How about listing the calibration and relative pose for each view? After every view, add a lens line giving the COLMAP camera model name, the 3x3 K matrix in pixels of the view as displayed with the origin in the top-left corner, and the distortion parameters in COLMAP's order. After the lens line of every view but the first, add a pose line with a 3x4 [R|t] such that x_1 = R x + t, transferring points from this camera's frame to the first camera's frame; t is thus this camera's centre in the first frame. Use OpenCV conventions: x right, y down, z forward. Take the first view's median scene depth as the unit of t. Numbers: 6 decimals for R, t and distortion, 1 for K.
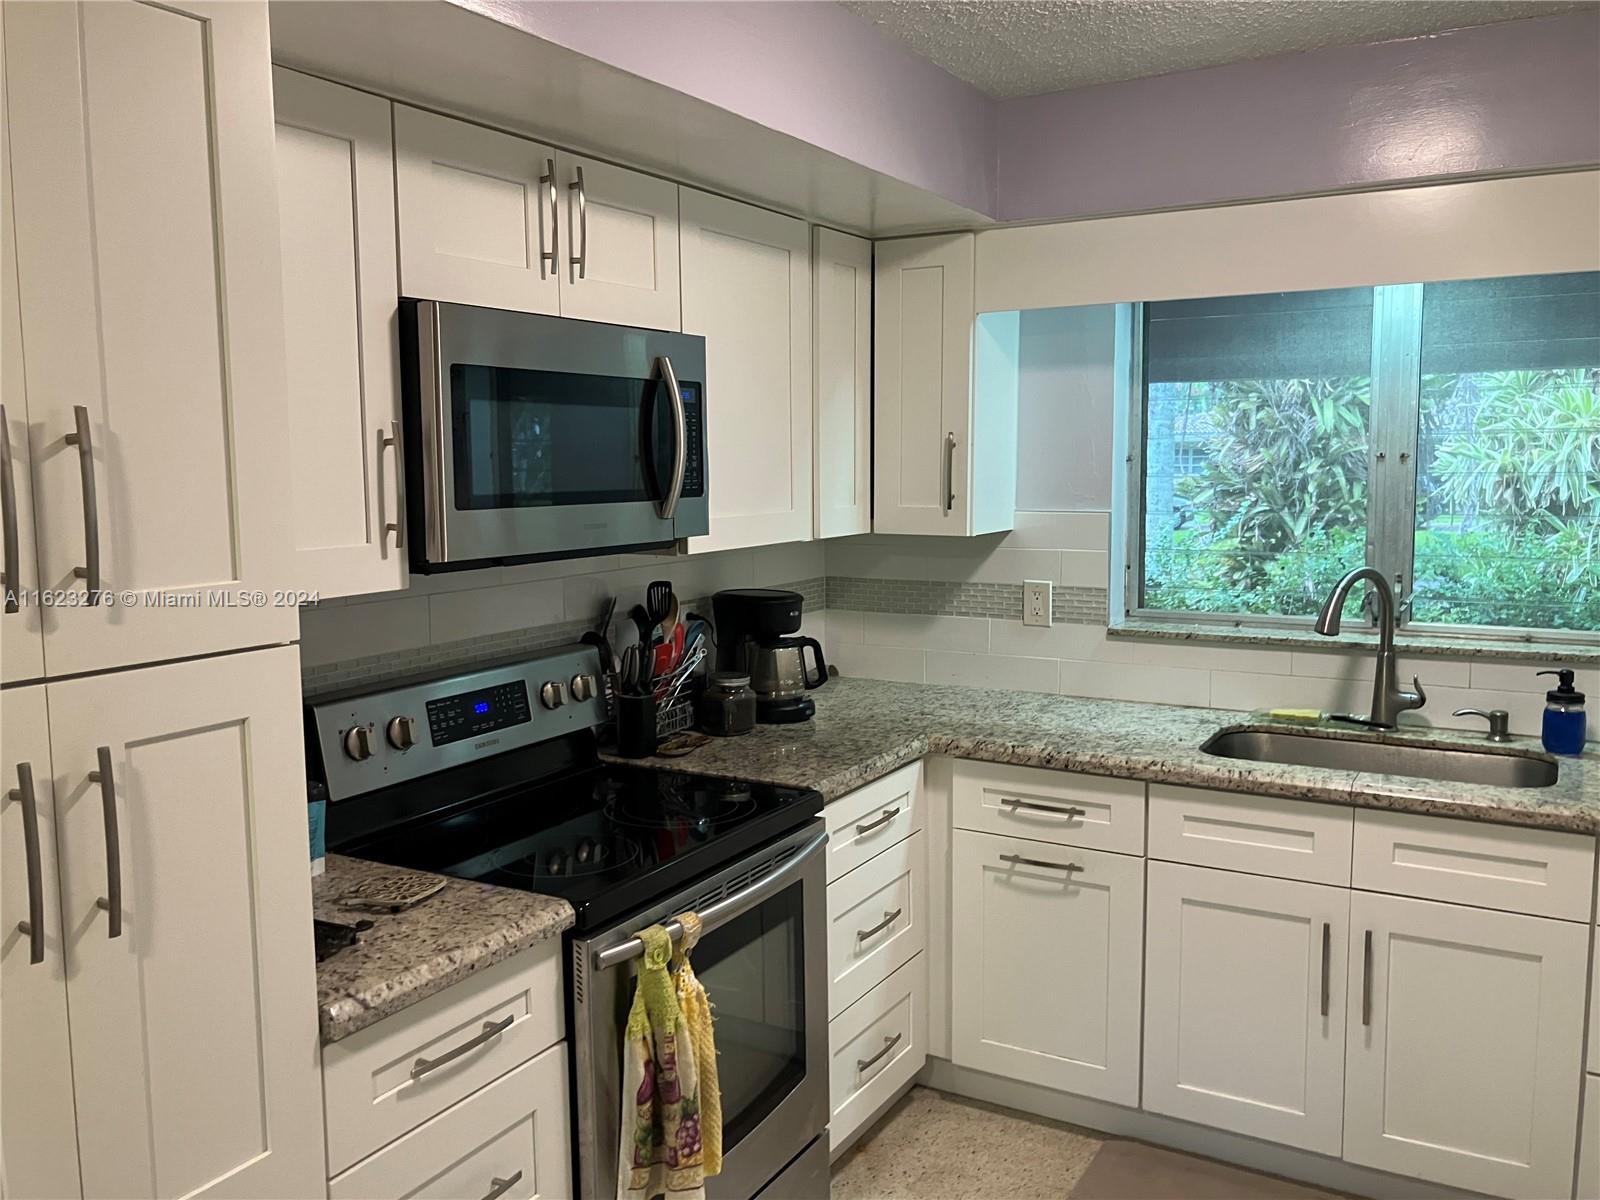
lens RADIAL K [[1314.8, 0, 790.3], [0, 1314.8, 593.7], [0, 0, 1]] dist [0.028462, -0.044257]
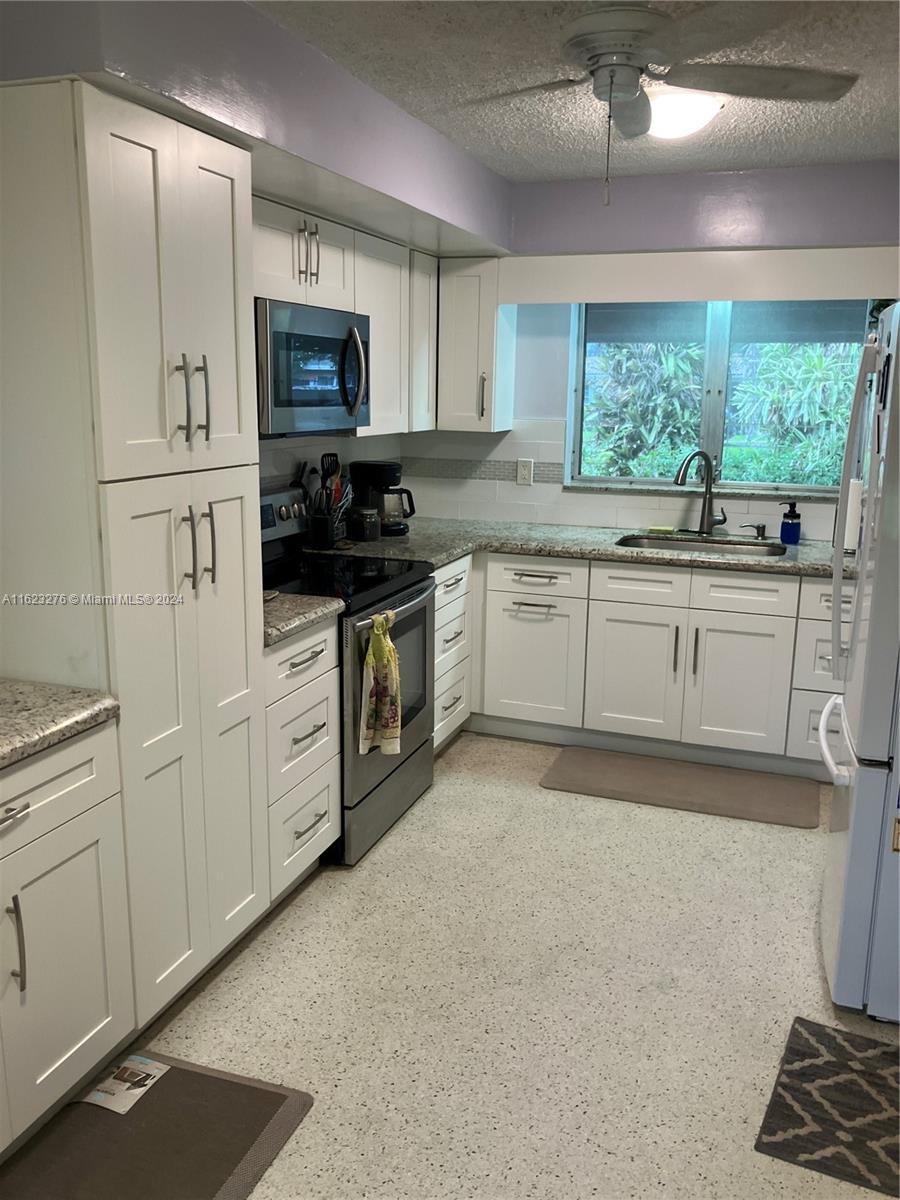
lens RADIAL K [[986.1, 0, 455.1], [0, 986.1, 598.7], [0, 0, 1]] dist [0.028462, -0.044257]
pose [[0.982848, -0.015140, 0.183793, -0.182949], [-0.004918, 0.994118, 0.108191, 0.041475], [-0.184350, -0.107240, 0.976993, -0.365321]]
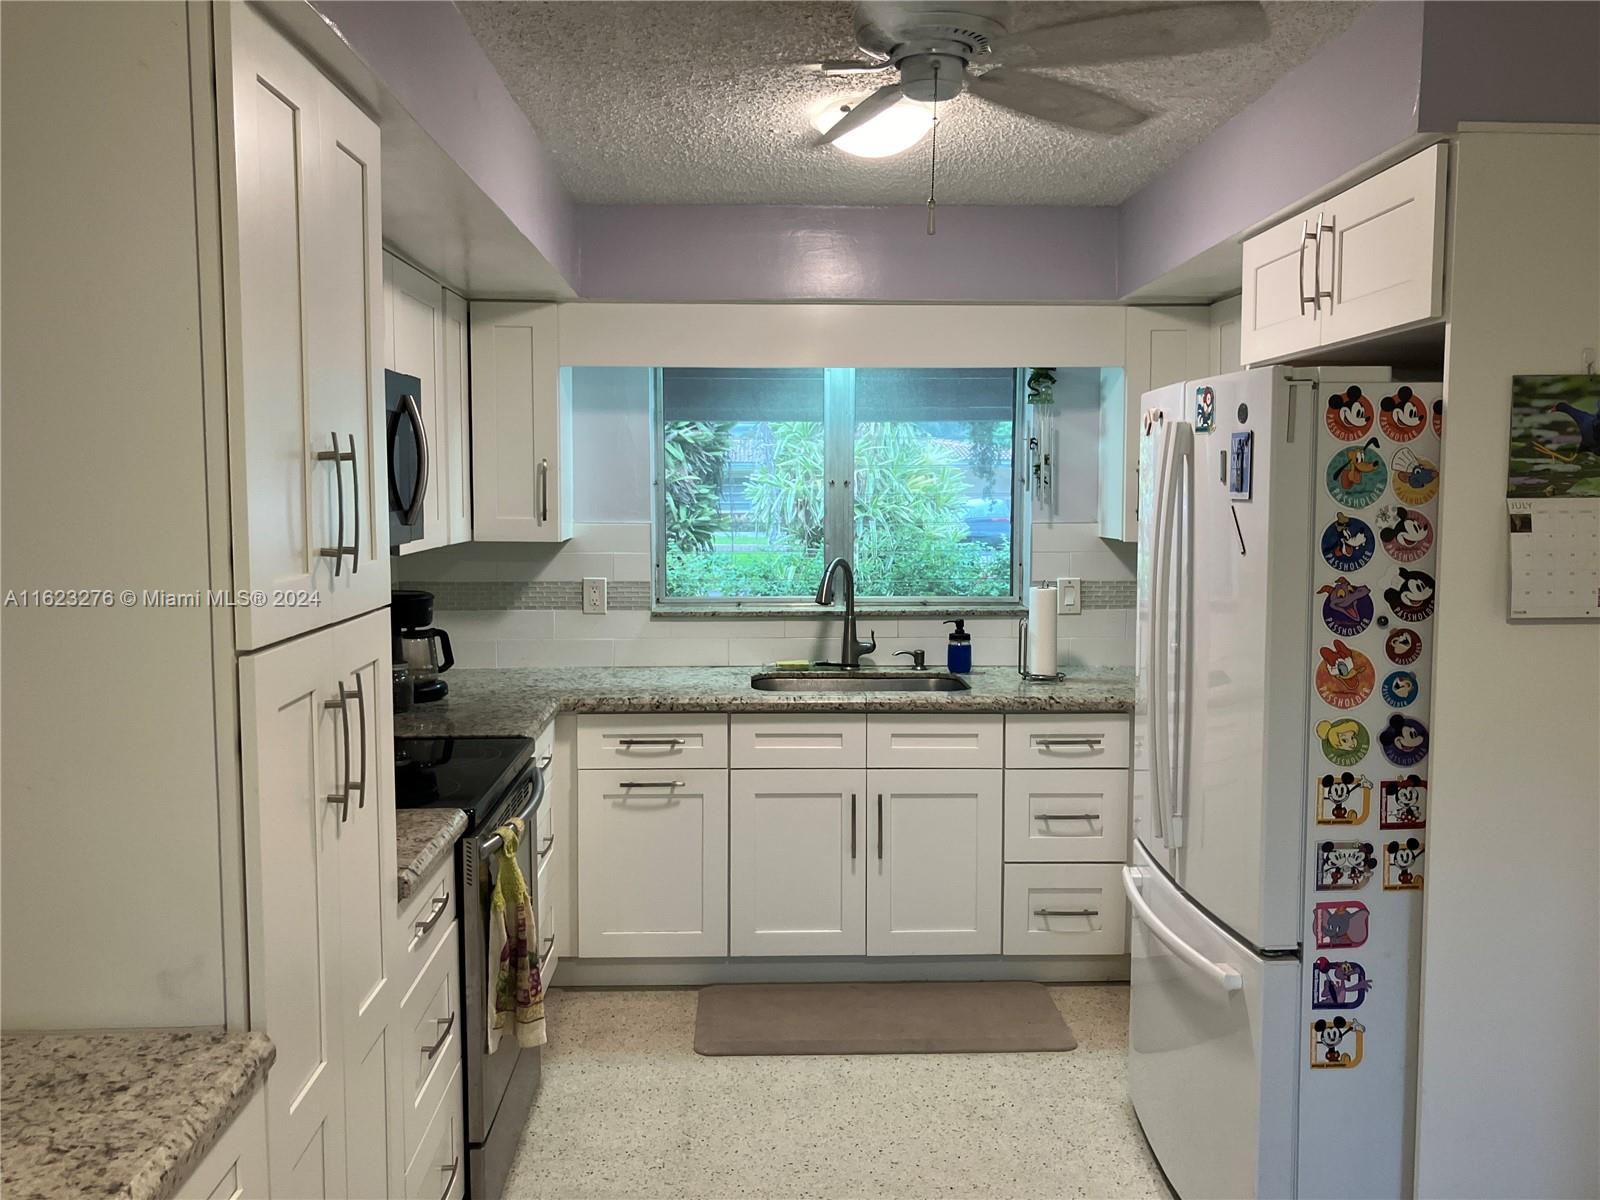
lens RADIAL K [[1314.8, 0, 793.9], [0, 1314.8, 577.4], [0, 0, 1]] dist [0.028462, -0.044257]
pose [[0.844803, -0.028840, 0.534299, -0.386731], [0.046579, 0.998720, -0.019741, 0.028286], [-0.533046, 0.041564, 0.845065, -0.201600]]
